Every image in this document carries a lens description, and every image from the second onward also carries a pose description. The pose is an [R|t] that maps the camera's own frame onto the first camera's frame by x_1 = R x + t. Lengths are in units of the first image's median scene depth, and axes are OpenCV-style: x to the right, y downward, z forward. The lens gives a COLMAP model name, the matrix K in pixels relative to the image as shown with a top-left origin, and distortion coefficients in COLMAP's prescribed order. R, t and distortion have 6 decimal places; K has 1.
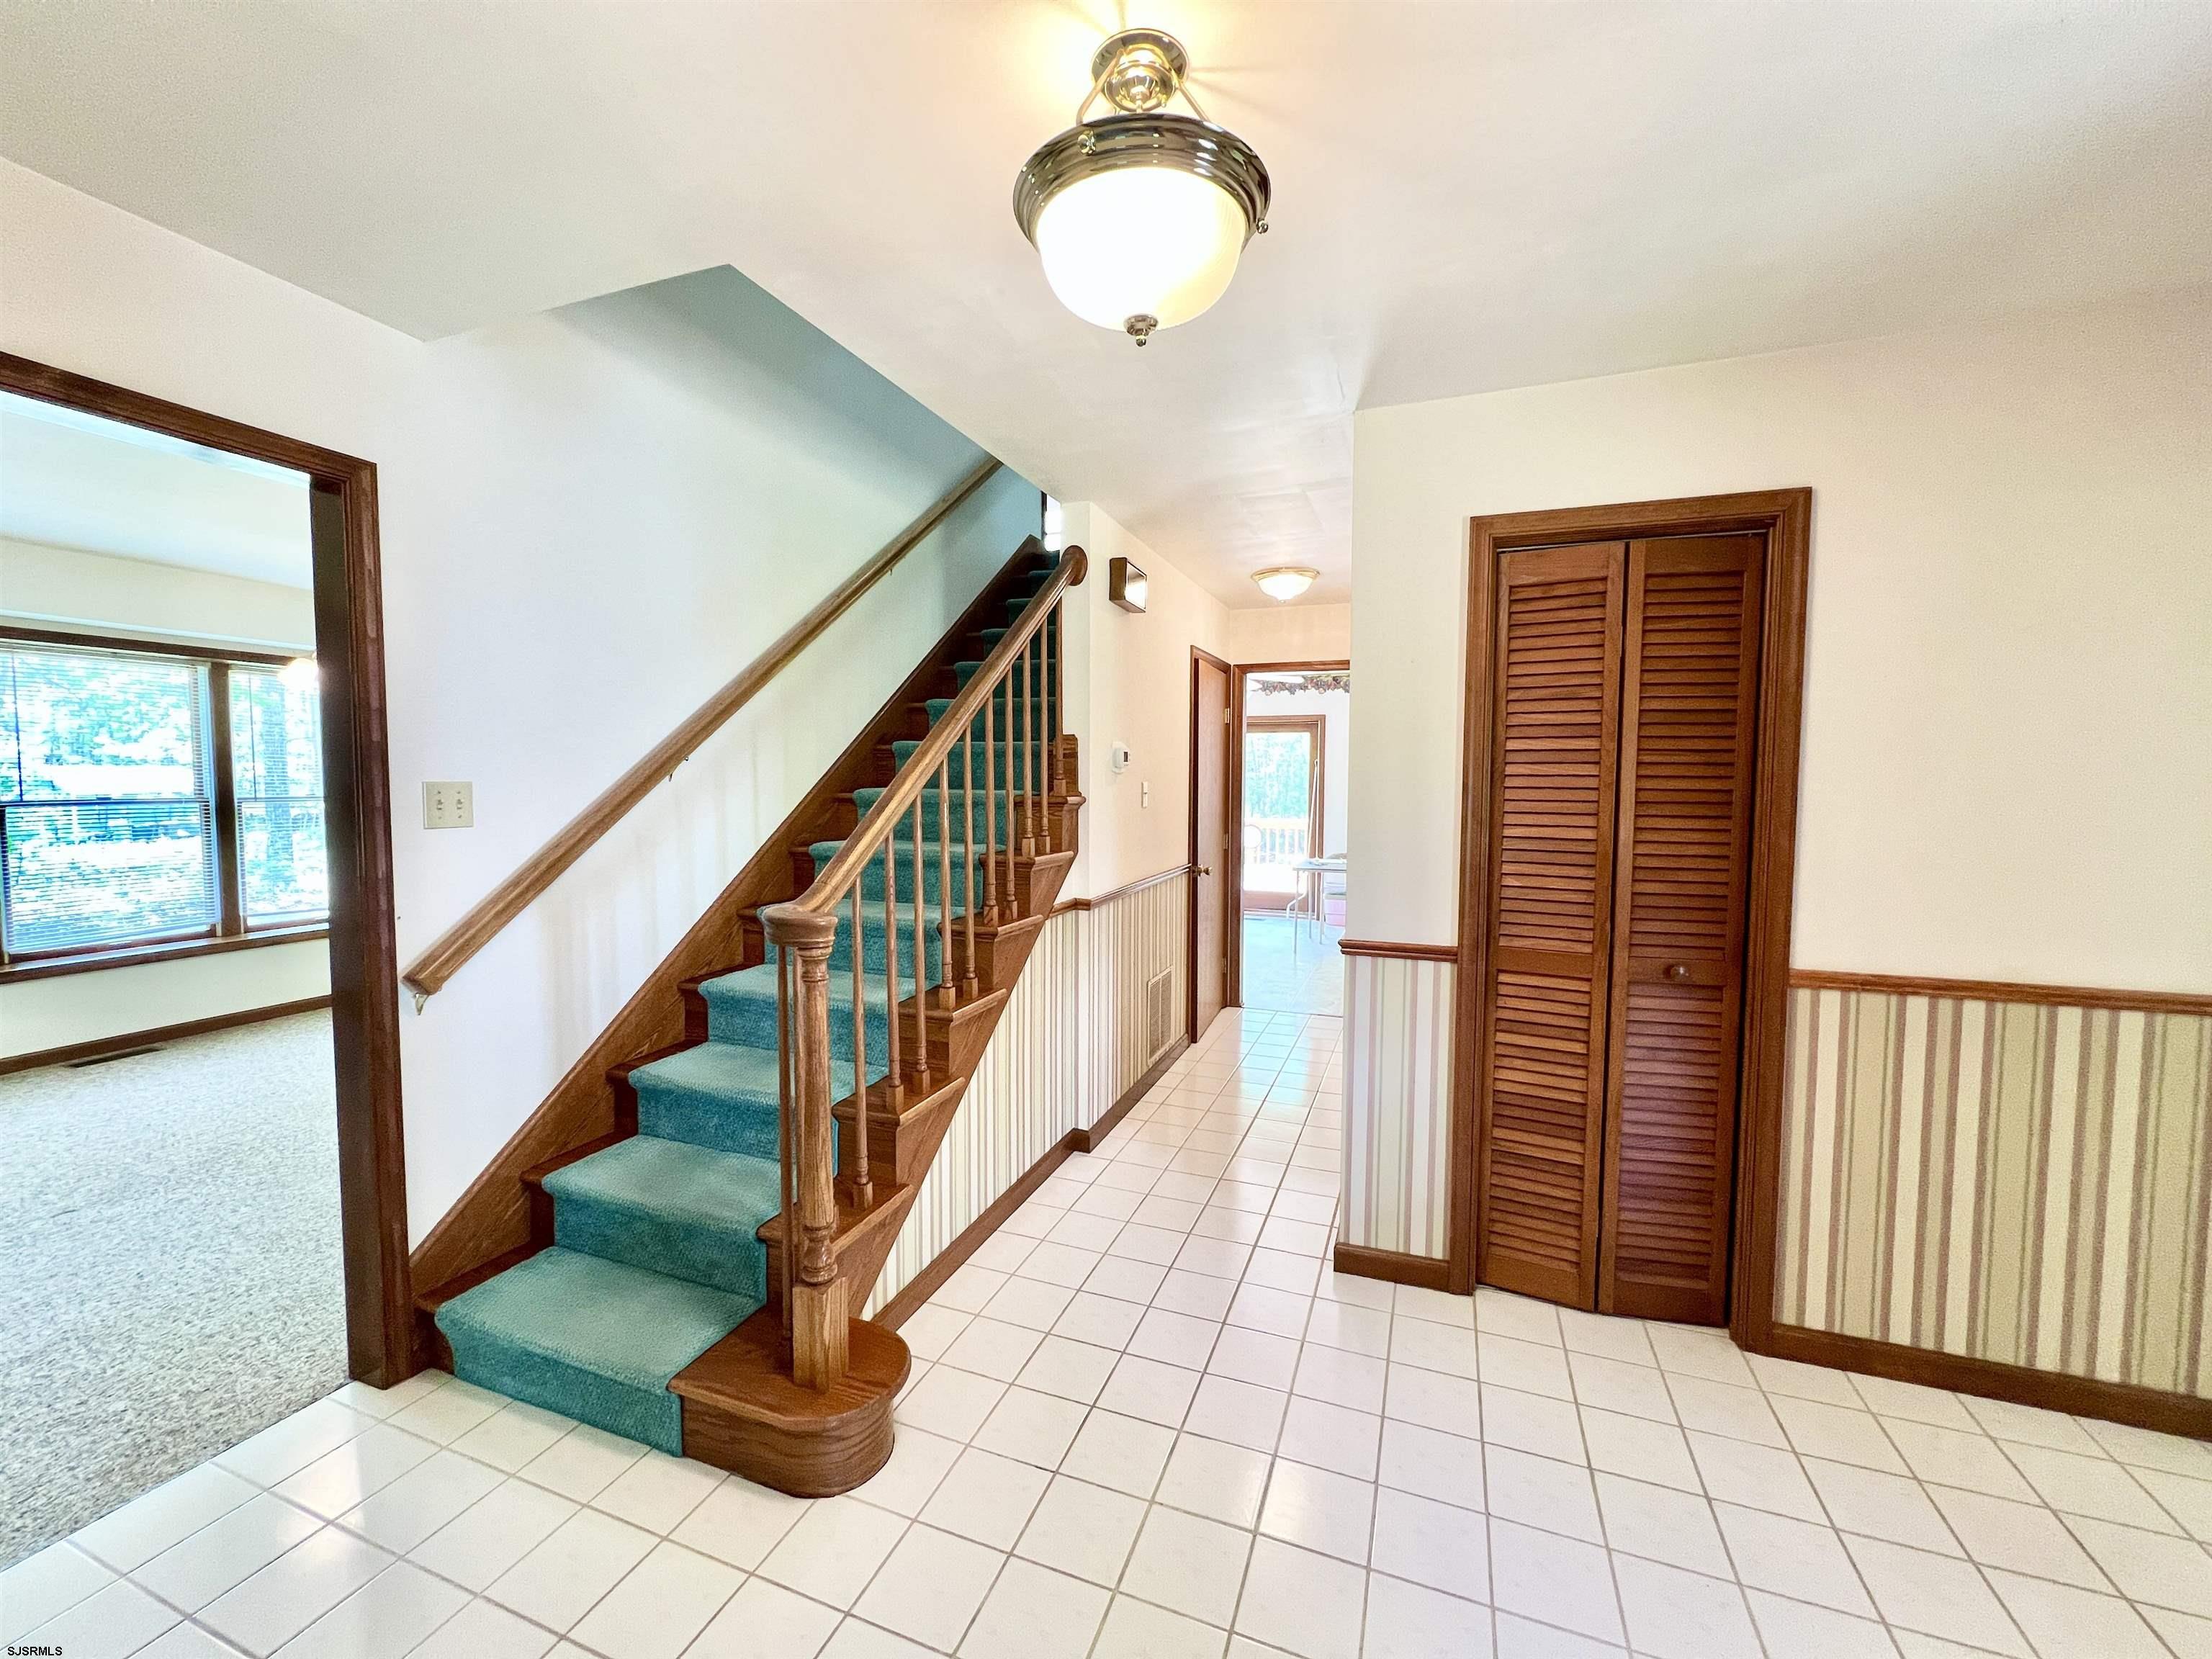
lens RADIAL K [[889.7, 0, 1102.7], [0, 889.7, 826.6], [0, 0, 1]] dist [-0.000552, 0.000196]
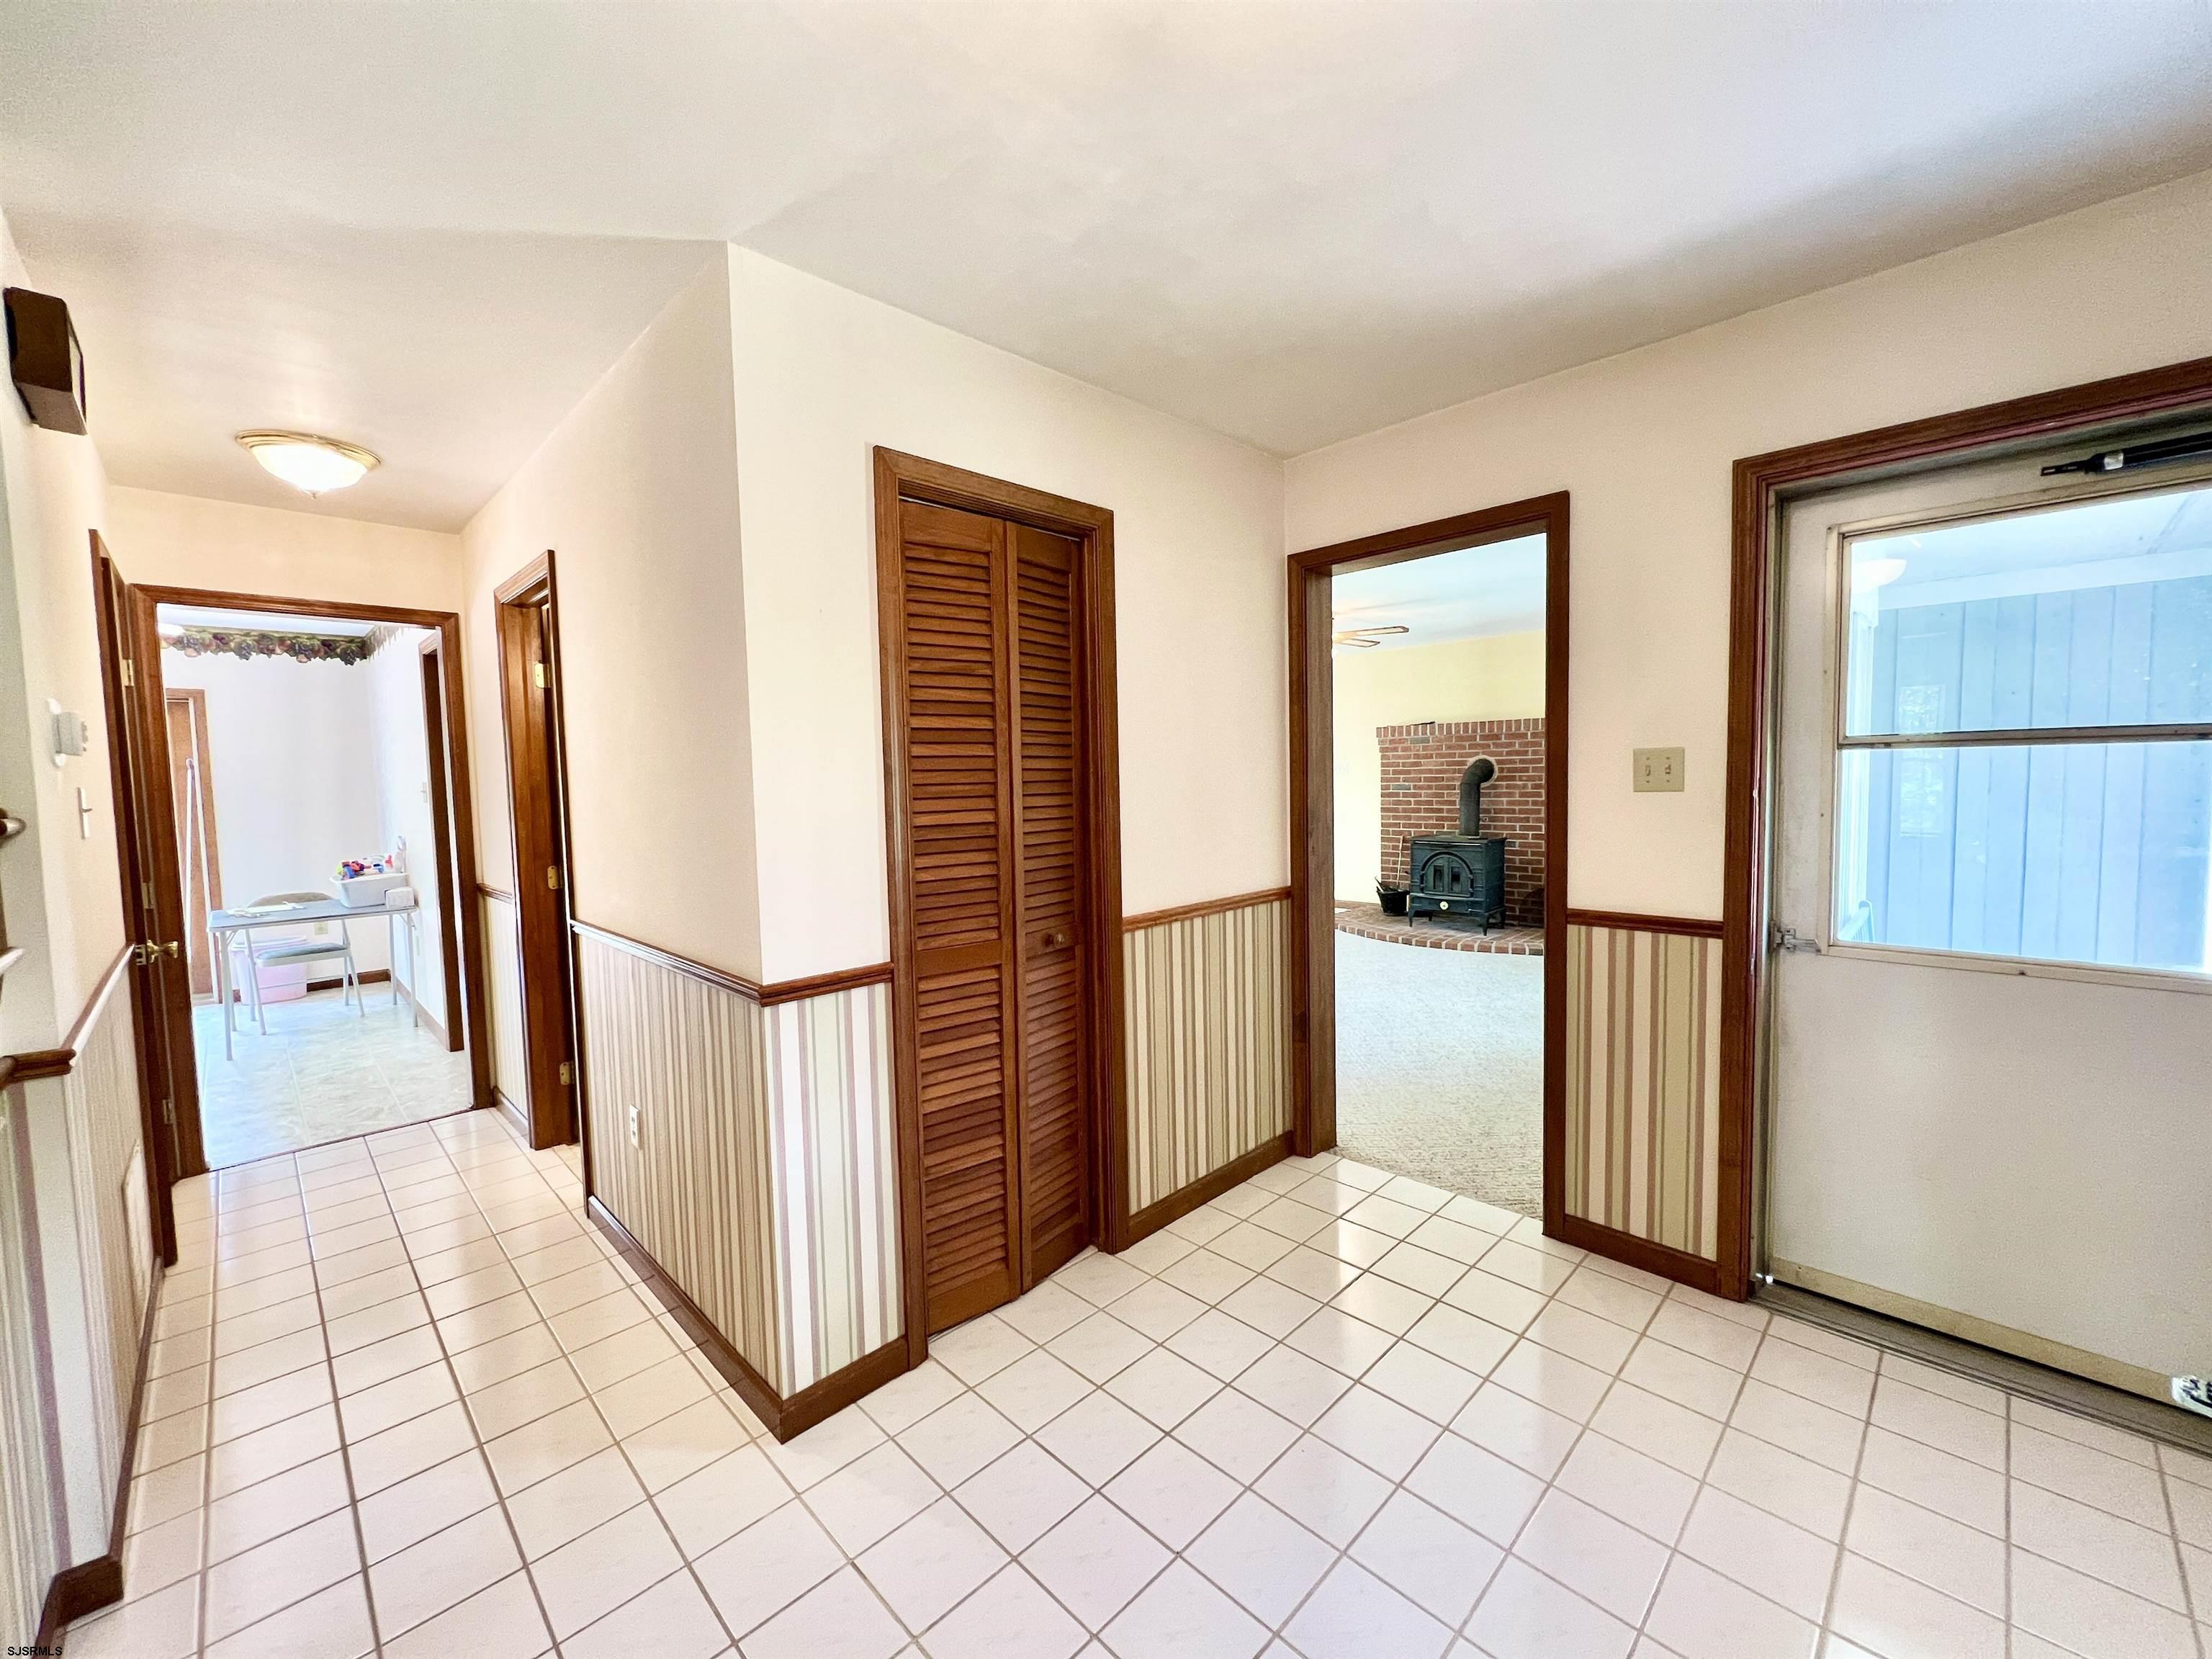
lens RADIAL K [[889.7, 0, 1102.7], [0, 889.7, 826.6], [0, 0, 1]] dist [-0.000552, 0.000196]
pose [[0.415043, -0.071026, 0.907025, -0.278695], [0.074972, 0.996227, 0.043705, -0.014021], [-0.906707, 0.049862, 0.418802, 0.480729]]
